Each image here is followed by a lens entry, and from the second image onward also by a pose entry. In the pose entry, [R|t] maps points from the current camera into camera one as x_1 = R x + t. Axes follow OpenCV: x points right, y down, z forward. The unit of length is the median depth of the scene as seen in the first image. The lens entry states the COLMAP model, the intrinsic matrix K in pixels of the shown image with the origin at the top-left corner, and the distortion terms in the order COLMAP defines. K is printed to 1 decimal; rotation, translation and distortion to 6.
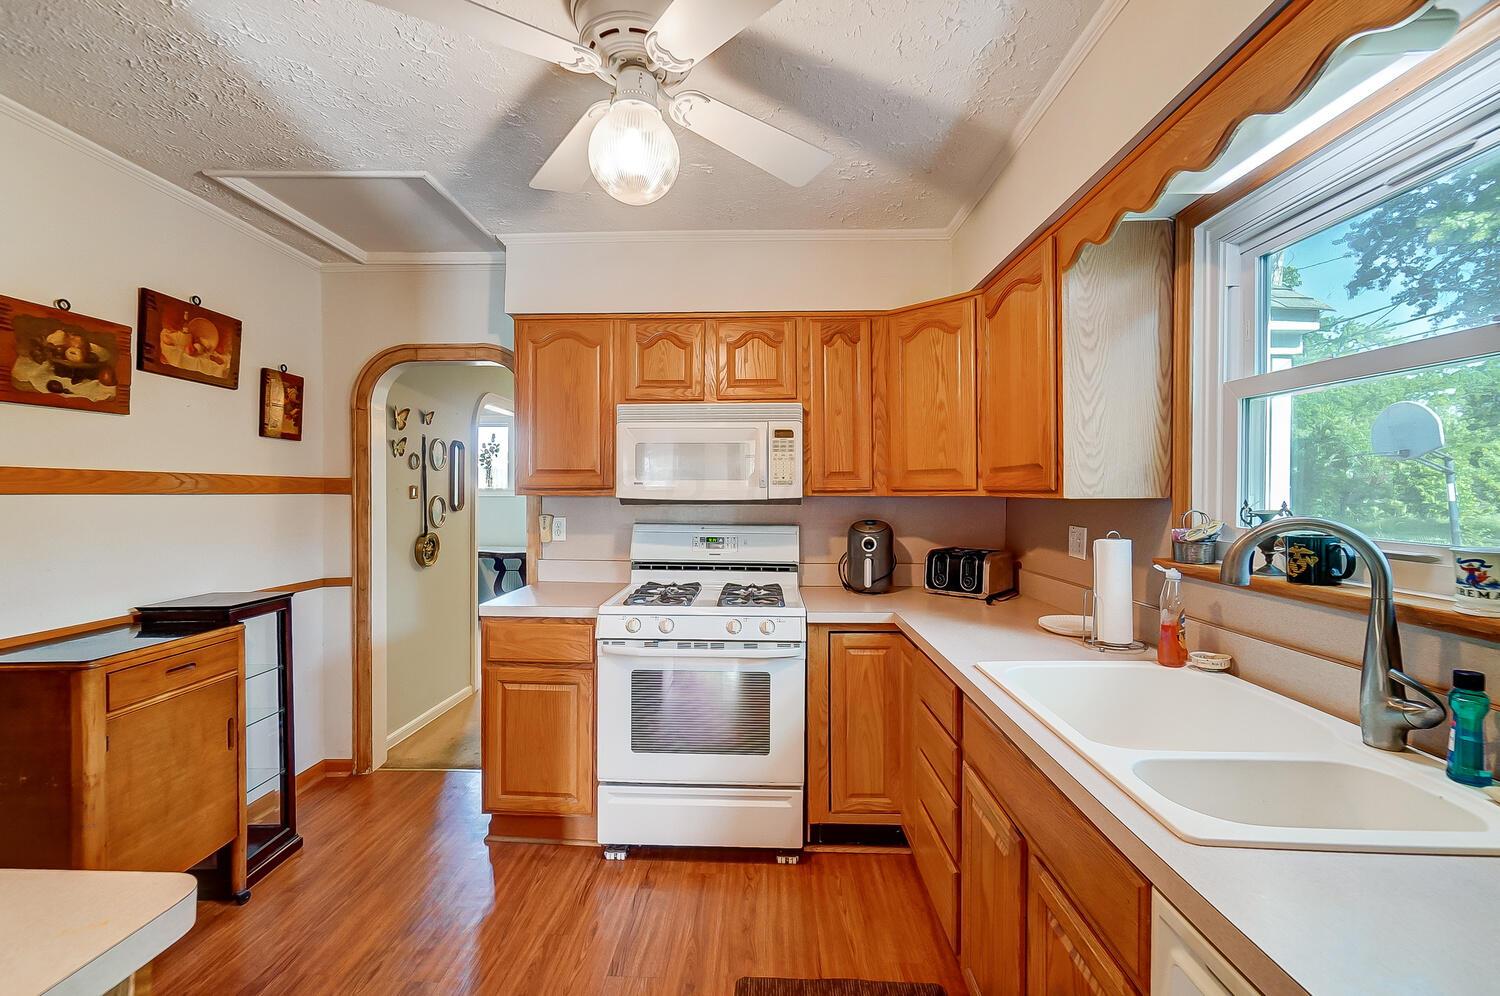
lens RADIAL K [[644.4, 0, 748.0], [0, 644.4, 494.5], [0, 0, 1]] dist [-0.004051, 0.000193]
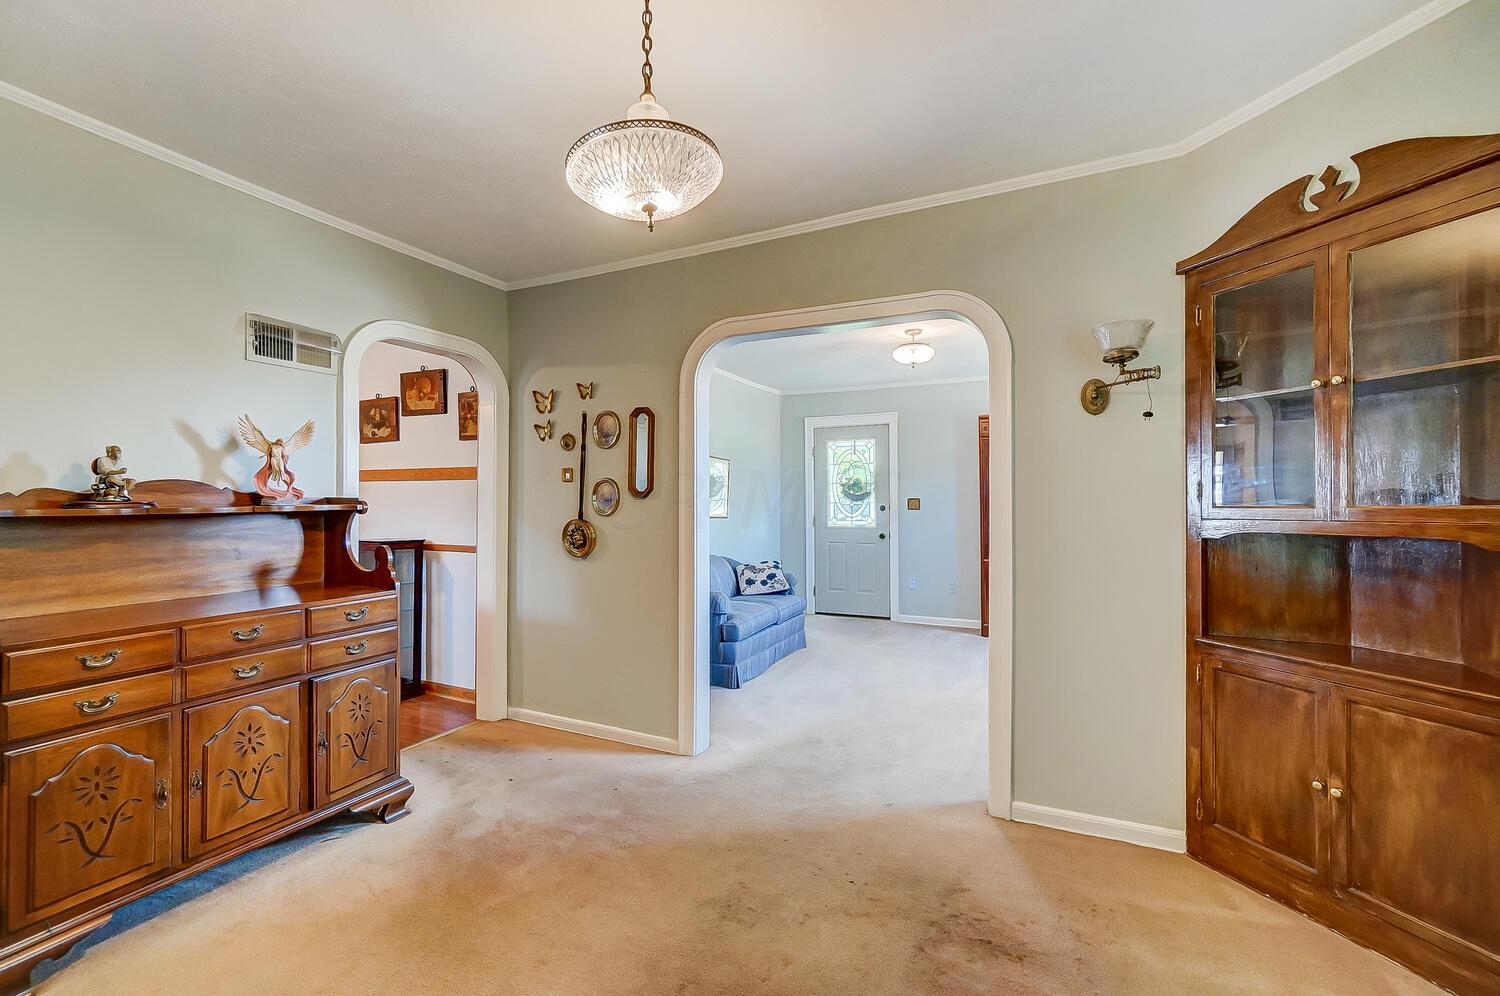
lens RADIAL K [[644.4, 0, 744.7], [0, 644.4, 496.3], [0, 0, 1]] dist [-0.004051, 0.000193]
pose [[-0.415799, -0.002140, -0.909454, 0.339542], [-0.001124, 0.999998, -0.001839, 0.043140], [0.909456, 0.000258, -0.415801, 2.409878]]
